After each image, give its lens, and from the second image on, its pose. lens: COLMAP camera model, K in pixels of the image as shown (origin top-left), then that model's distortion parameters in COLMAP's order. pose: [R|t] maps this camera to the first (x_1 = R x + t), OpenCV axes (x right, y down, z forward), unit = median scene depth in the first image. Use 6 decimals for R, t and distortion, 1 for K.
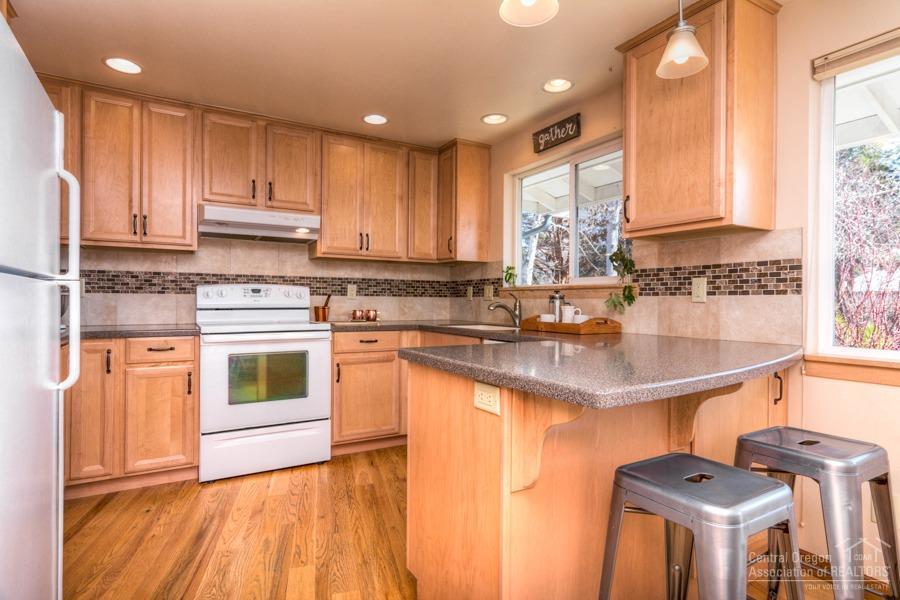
lens RADIAL K [[470.2, 0, 451.1], [0, 470.2, 301.4], [0, 0, 1]] dist [-0.005260, -0.001403]
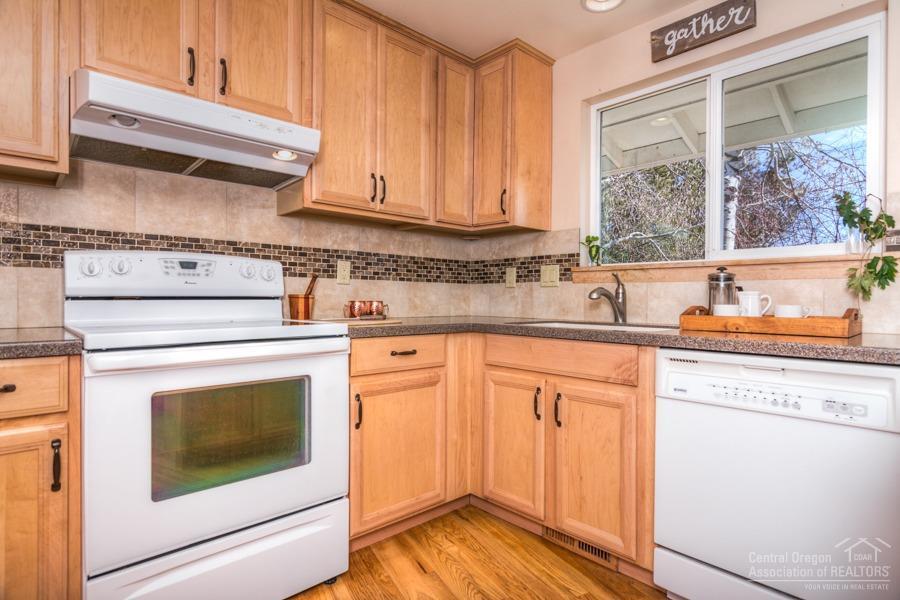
lens RADIAL K [[470.2, 0, 449.1], [0, 470.2, 301.8], [0, 0, 1]] dist [-0.005260, -0.001403]
pose [[0.976077, -0.001841, 0.217419, -0.242999], [0.000116, 0.999968, 0.007947, 0.016463], [-0.217427, -0.007732, 0.976046, 0.410024]]
